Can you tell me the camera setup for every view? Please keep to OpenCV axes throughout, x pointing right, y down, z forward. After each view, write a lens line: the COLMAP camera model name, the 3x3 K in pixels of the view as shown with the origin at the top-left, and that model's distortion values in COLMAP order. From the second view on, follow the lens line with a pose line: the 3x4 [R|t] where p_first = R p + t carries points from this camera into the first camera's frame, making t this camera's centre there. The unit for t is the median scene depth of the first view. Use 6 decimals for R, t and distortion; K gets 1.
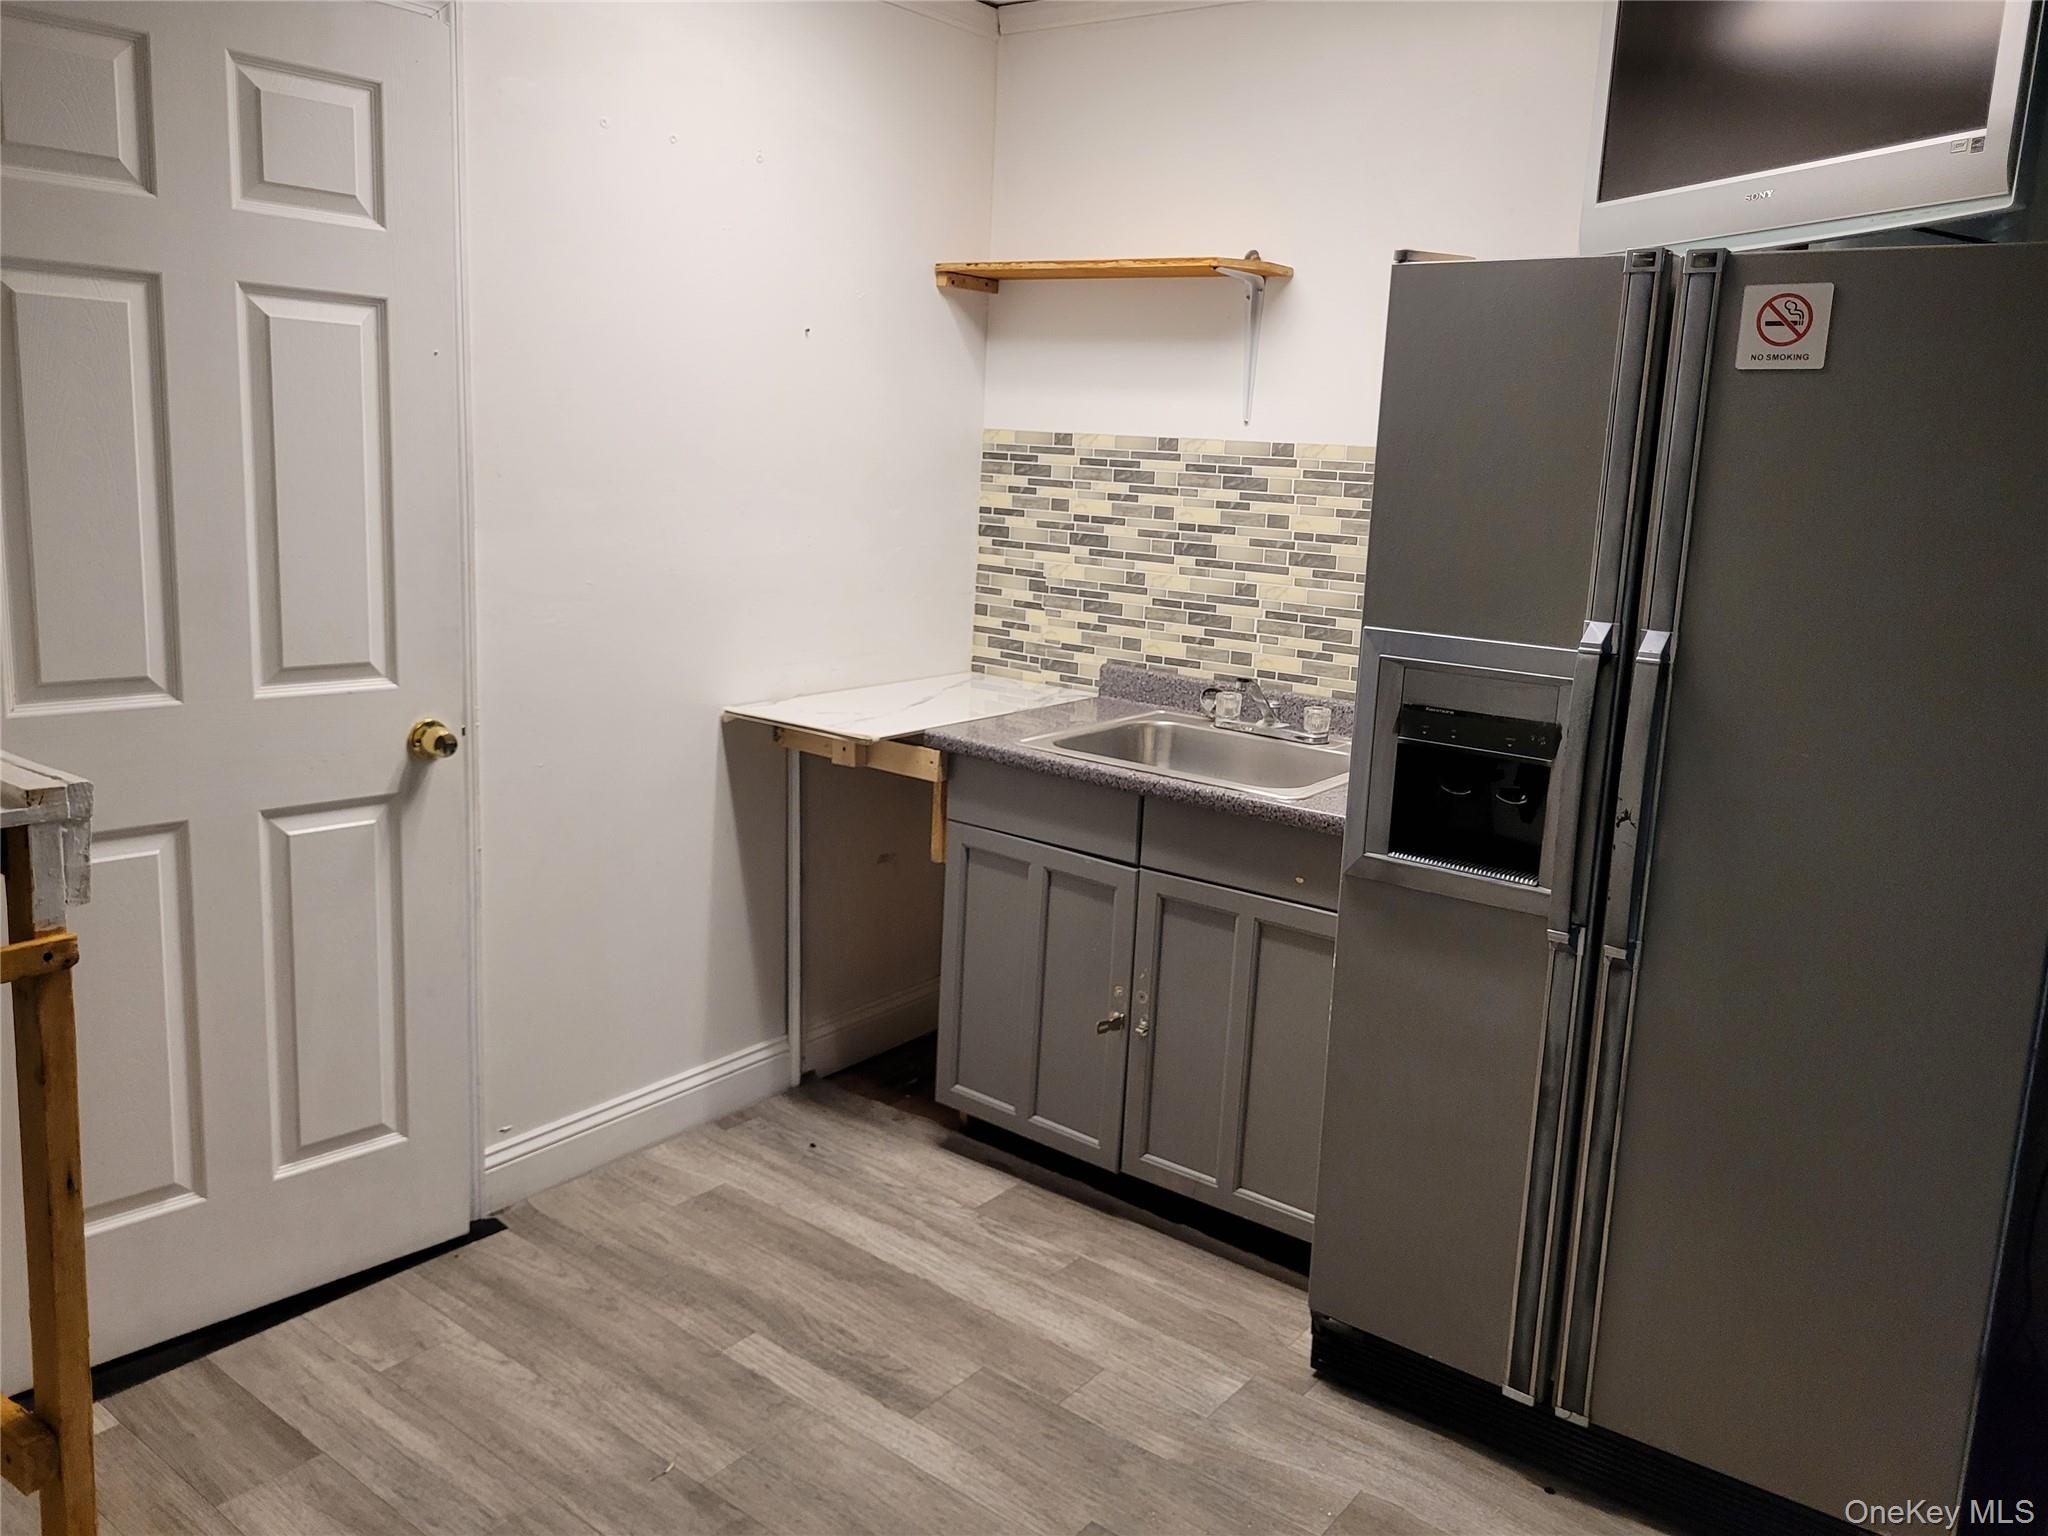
lens RADIAL K [[1581.2, 0, 1034.4], [0, 1581.2, 771.8], [0, 0, 1]] dist [0.044571, -0.030834]
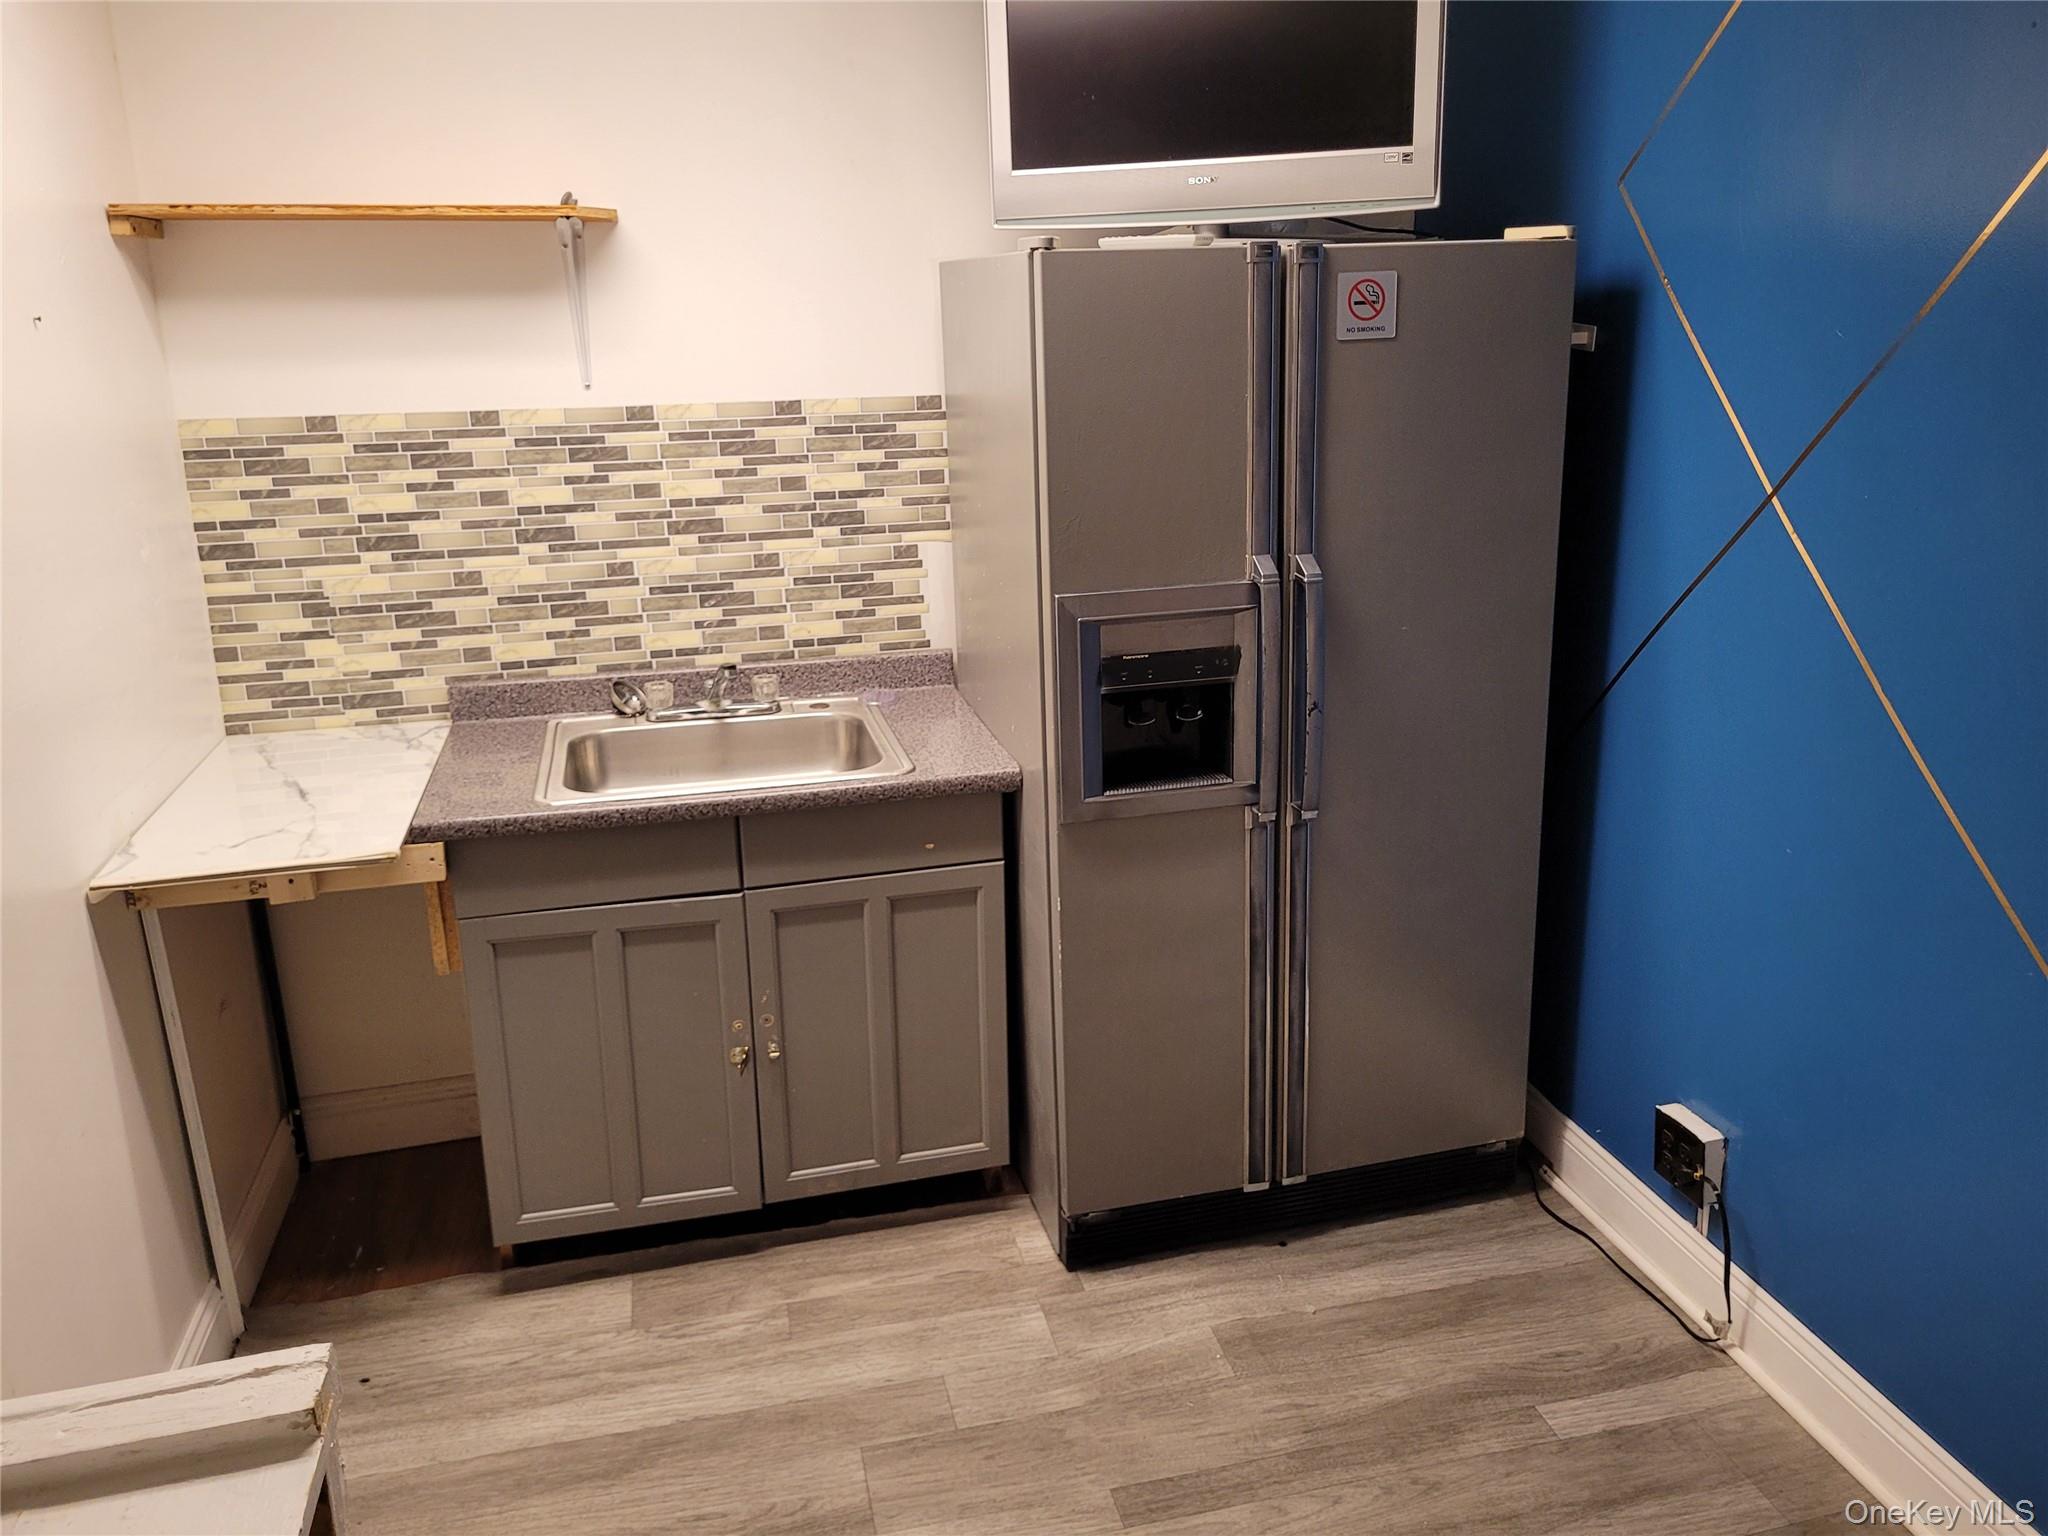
lens RADIAL K [[1581.2, 0, 1036.5], [0, 1581.2, 752.0], [0, 0, 1]] dist [0.044571, -0.030834]
pose [[0.614846, -0.277657, 0.738153, -0.476105], [0.211782, 0.959725, 0.184598, -0.148037], [-0.759679, 0.042828, 0.648886, 0.256926]]
